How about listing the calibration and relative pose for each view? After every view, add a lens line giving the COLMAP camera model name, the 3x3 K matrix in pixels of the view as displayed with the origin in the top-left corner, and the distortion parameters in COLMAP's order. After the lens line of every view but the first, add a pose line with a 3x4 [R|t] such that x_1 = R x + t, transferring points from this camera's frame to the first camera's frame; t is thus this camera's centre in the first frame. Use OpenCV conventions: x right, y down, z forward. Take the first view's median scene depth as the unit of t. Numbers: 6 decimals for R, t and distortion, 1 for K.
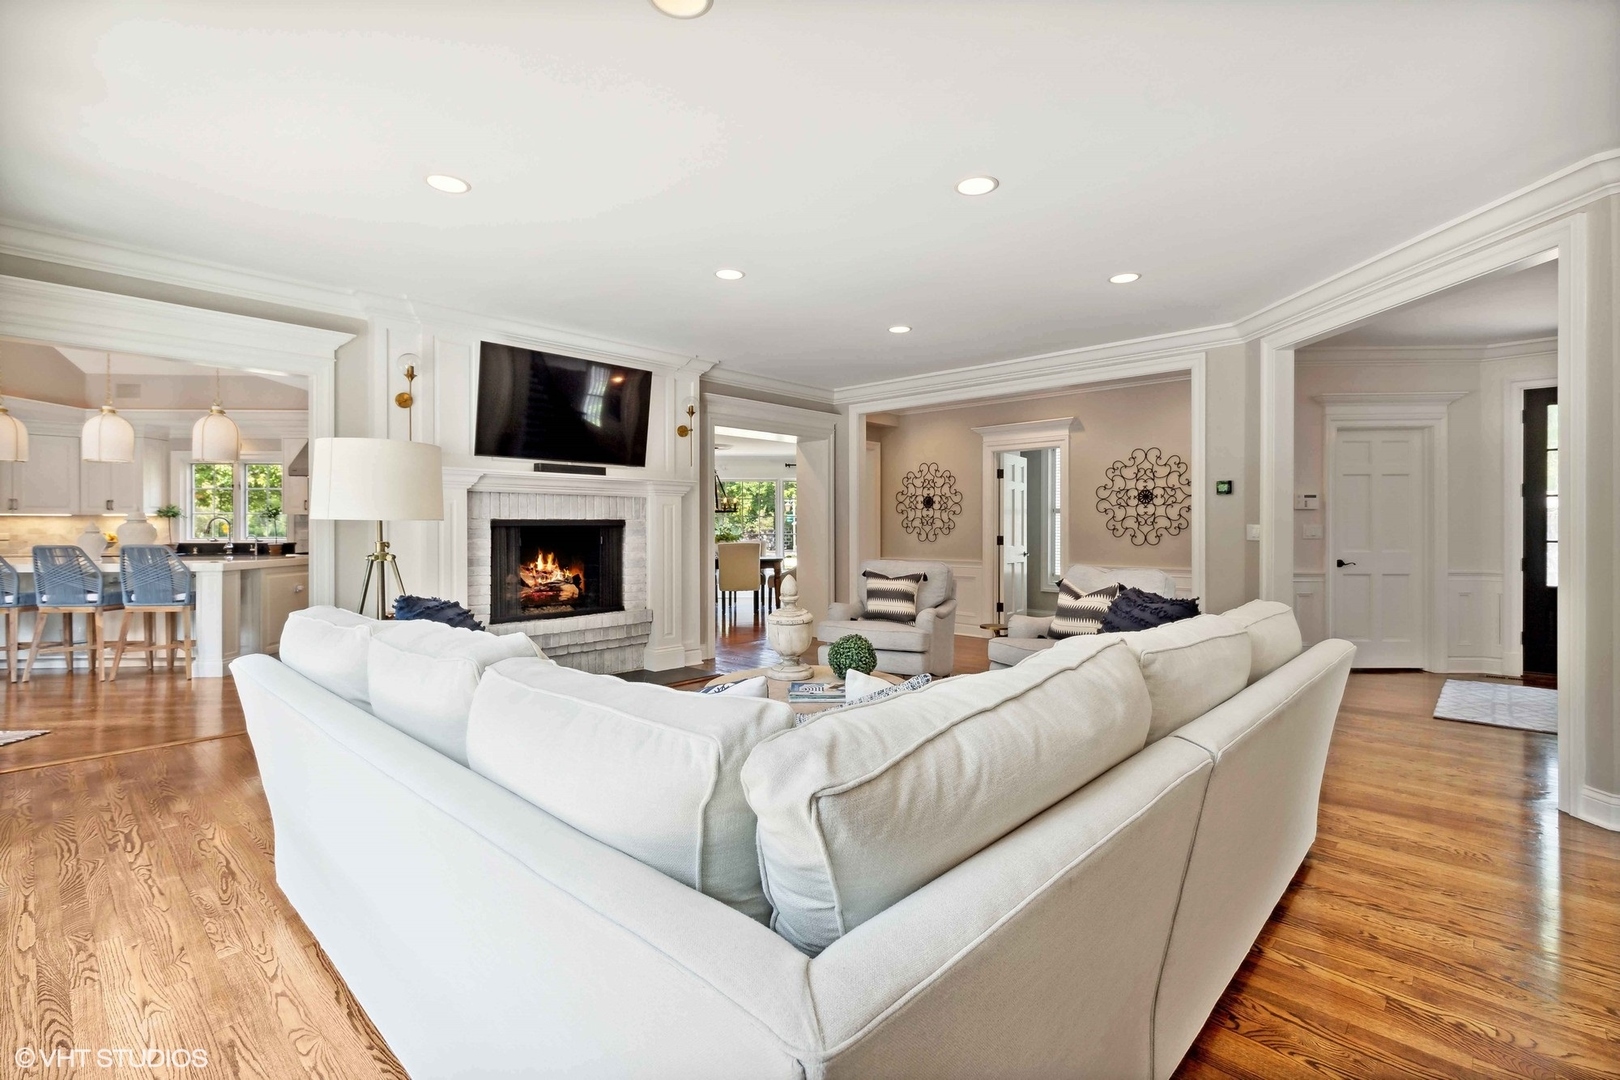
lens RADIAL K [[743.0, 0, 817.5], [0, 743.0, 523.3], [0, 0, 1]] dist [0.001106, 0.000910]
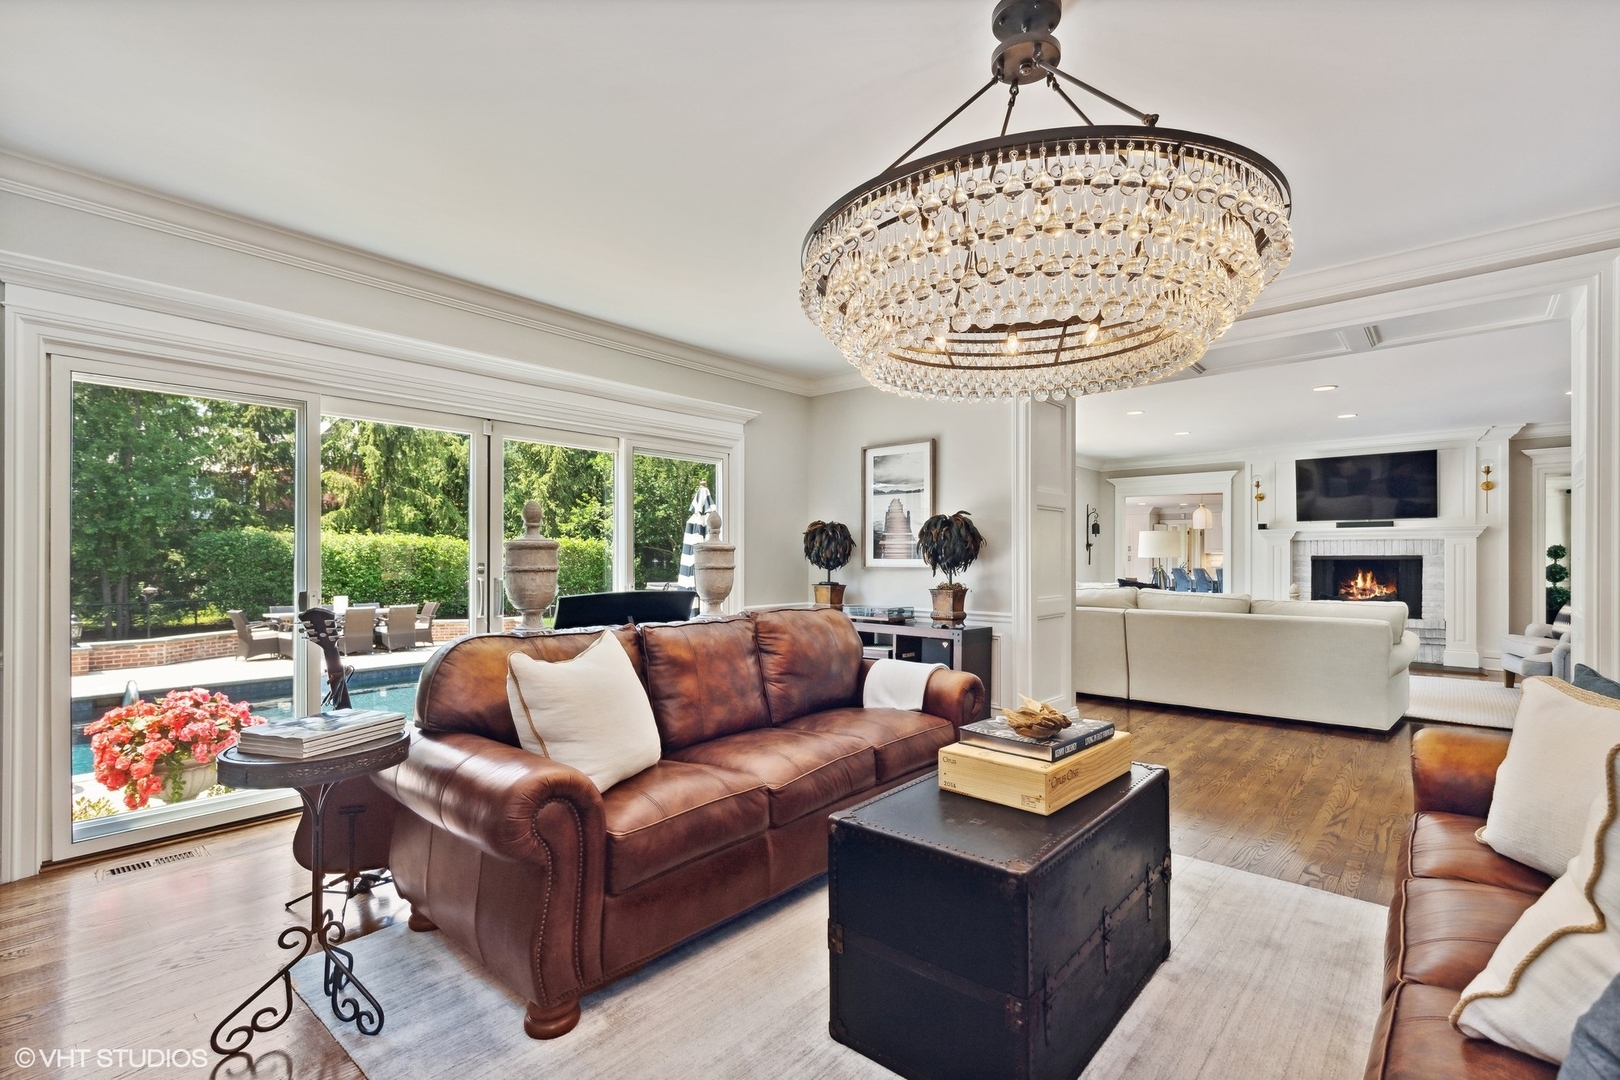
lens RADIAL K [[733.5, 0, 811.2], [0, 733.5, 555.4], [0, 0, 1]] dist [-0.000156, 0.000054]
pose [[0.019999, -0.007146, -0.999774, 1.147774], [0.002145, 0.999972, -0.007105, 0.002594], [0.999798, -0.002002, 0.020013, -0.209892]]
